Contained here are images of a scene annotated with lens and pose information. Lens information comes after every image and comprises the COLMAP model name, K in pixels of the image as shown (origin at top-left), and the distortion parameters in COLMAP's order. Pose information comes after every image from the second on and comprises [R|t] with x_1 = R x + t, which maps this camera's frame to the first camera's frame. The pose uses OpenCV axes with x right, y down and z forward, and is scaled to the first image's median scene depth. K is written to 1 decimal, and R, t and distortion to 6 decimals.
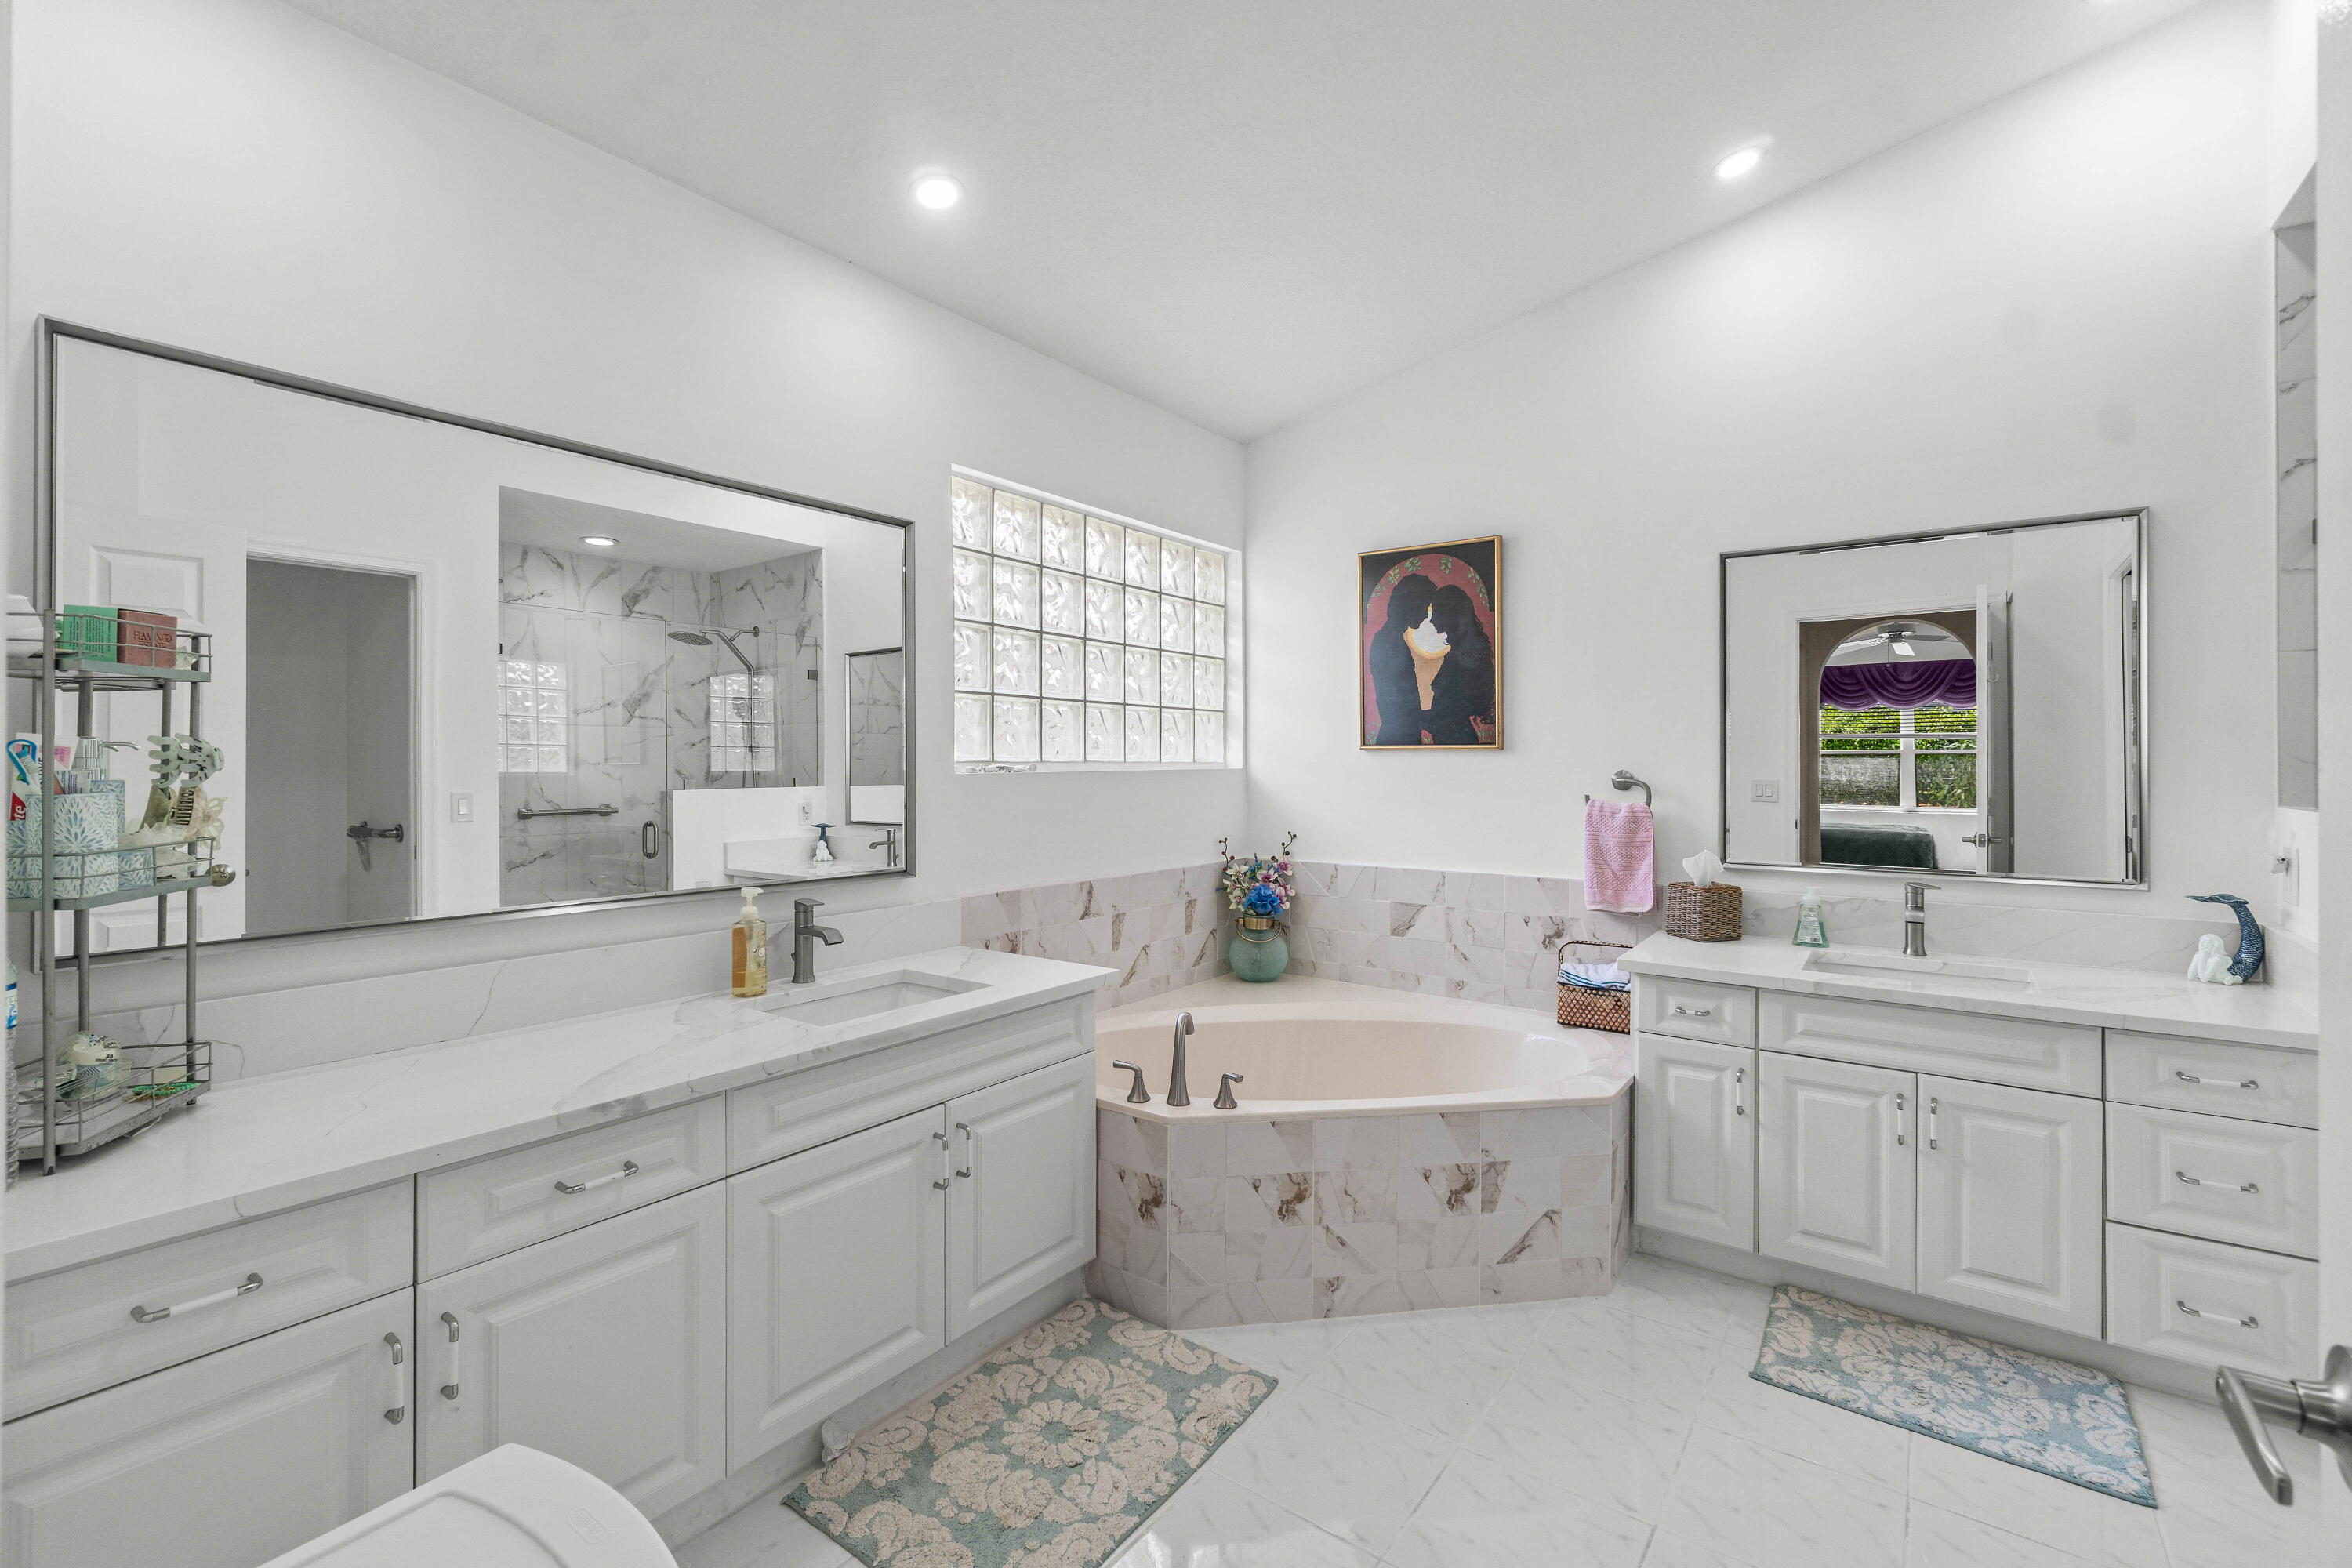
lens RADIAL K [[1061.6, 0, 1182.0], [0, 1061.6, 747.2], [0, 0, 1]] dist [-0.003188, 0.000842]
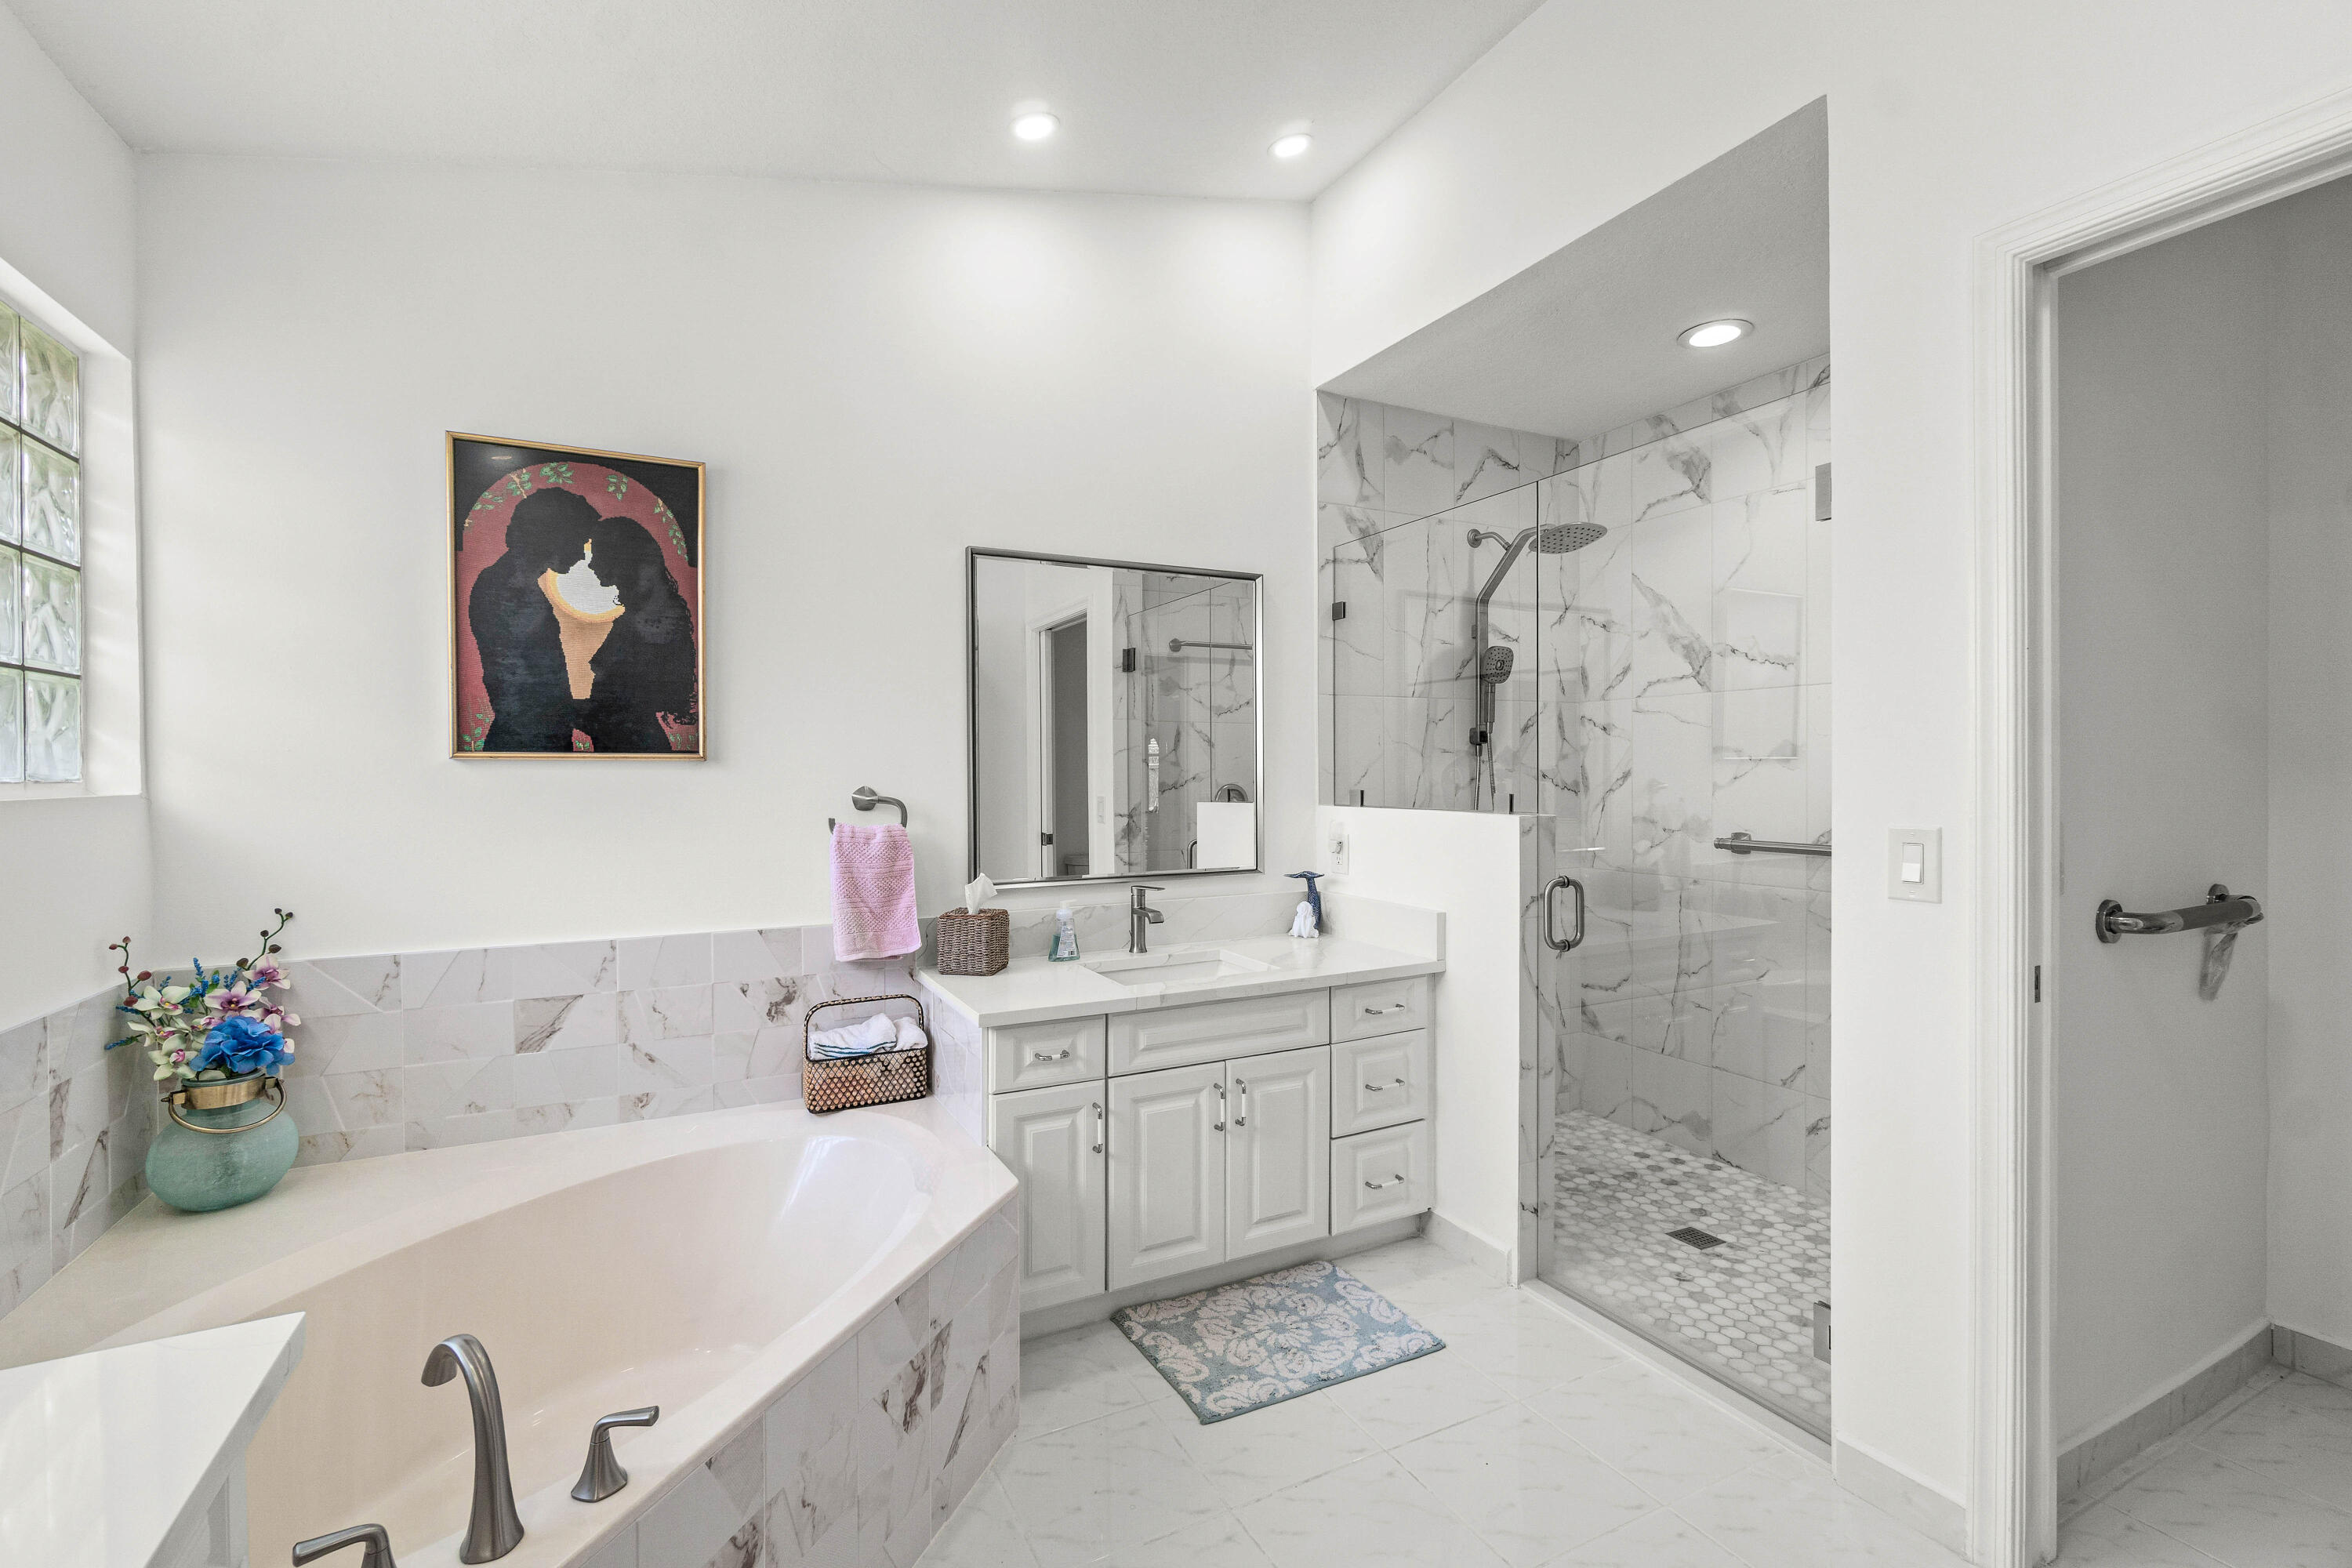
lens RADIAL K [[1031.3, 0, 1214.7], [0, 1031.3, 776.2], [0, 0, 1]] dist [-0.005596, -0.000254]
pose [[0.434791, -0.006364, 0.900509, -0.235975], [-0.007591, 0.999914, 0.010732, 0.003687], [-0.900500, -0.011502, 0.434705, 0.495671]]
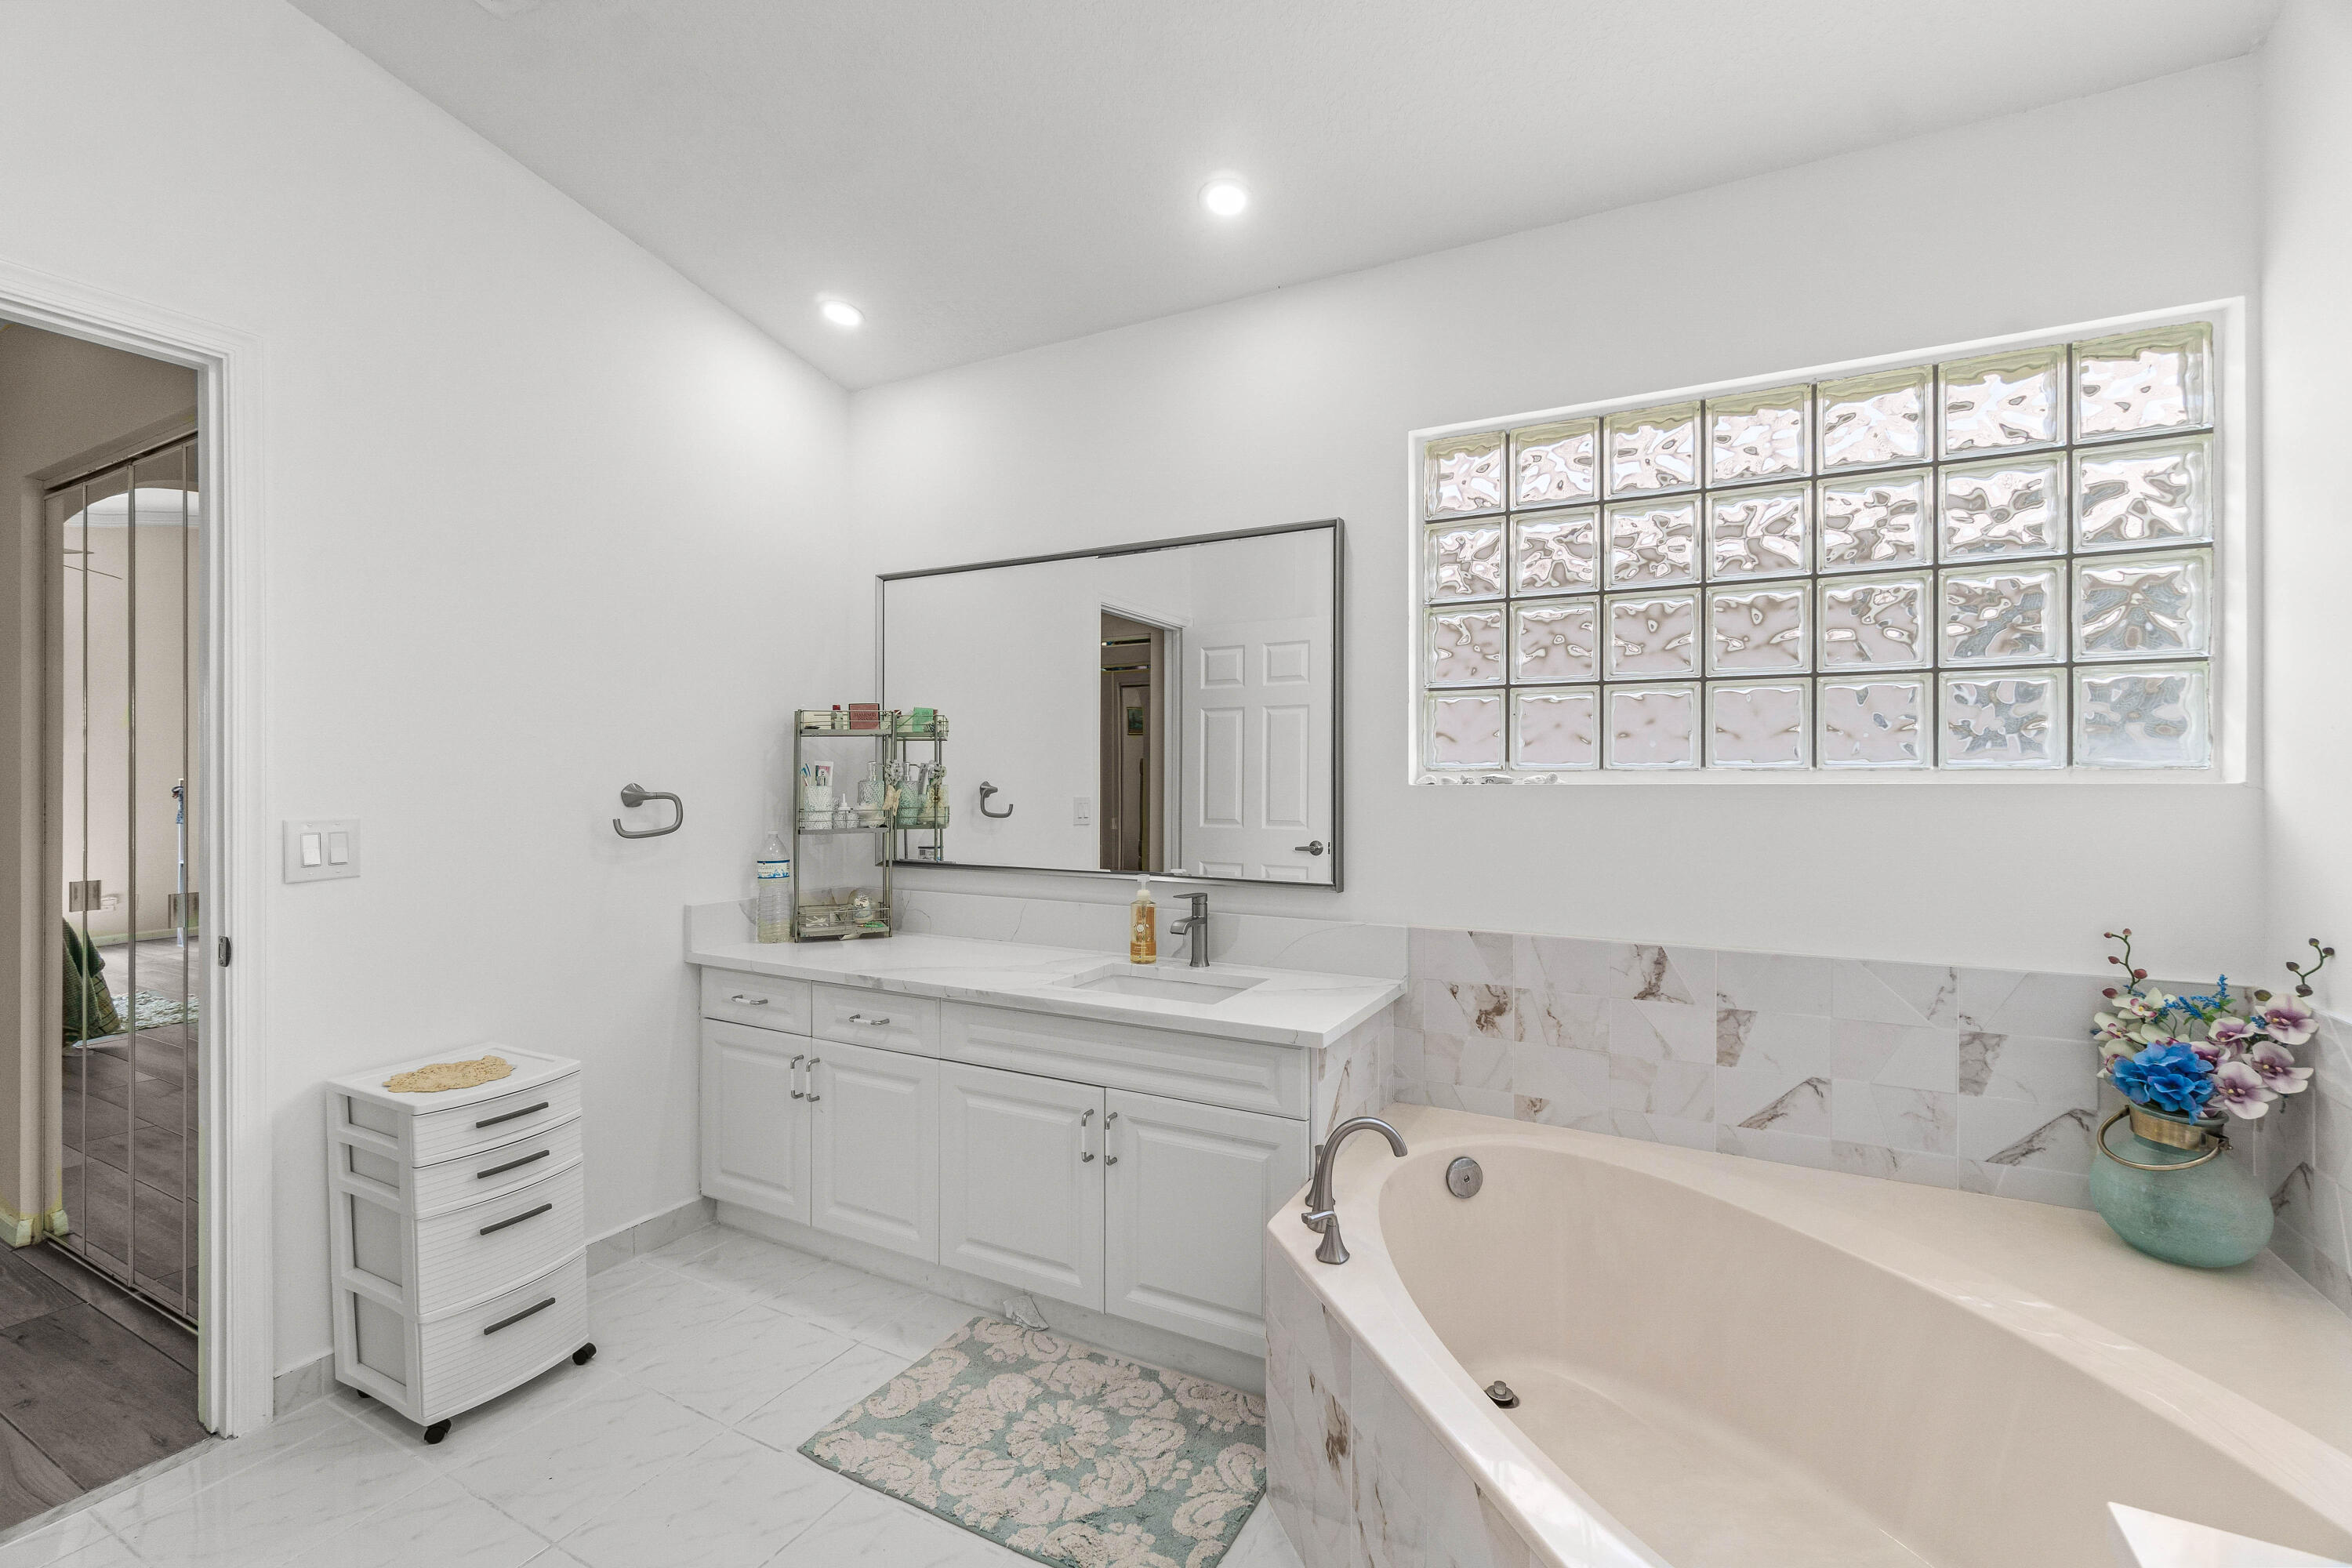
lens RADIAL K [[1043.0, 0, 1165.7], [0, 1043.0, 773.4], [0, 0, 1]] dist [-0.005540, -0.000441]
pose [[0.104697, -0.001458, -0.994503, 0.656213], [0.014142, 0.999900, 0.000023, 0.013949], [0.994404, -0.014067, 0.104707, 0.752538]]
